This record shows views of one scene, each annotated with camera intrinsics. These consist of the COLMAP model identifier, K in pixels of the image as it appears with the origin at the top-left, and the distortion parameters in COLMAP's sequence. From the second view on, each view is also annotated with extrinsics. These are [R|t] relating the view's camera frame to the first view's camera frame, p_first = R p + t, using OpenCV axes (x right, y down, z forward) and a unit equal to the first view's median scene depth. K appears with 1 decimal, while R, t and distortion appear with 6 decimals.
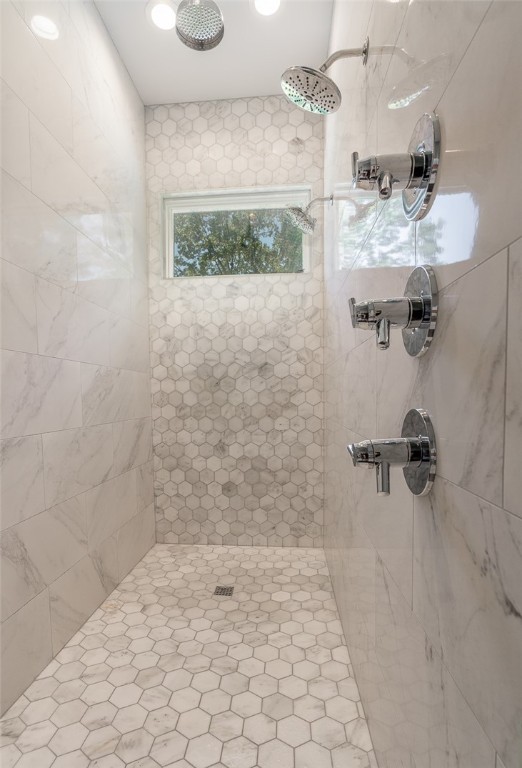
lens RADIAL K [[369.0, 0, 255.2], [0, 369.0, 403.4], [0, 0, 1]] dist [-0.004335, -0.000075]
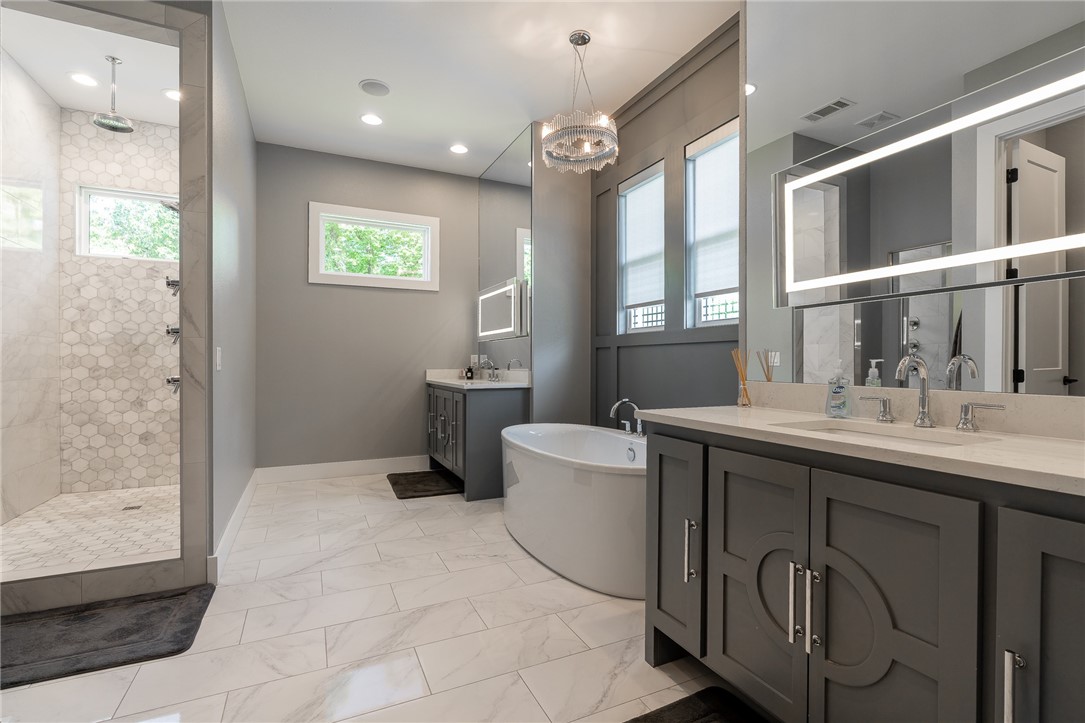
lens RADIAL K [[489.4, 0, 542.7], [0, 489.4, 360.3], [0, 0, 1]] dist [-0.004321, 0.002041]
pose [[0.866140, 0.018390, 0.499462, 0.246478], [-0.005143, 0.999598, -0.027885, 0.019095], [-0.499774, 0.021583, 0.865887, -1.013674]]
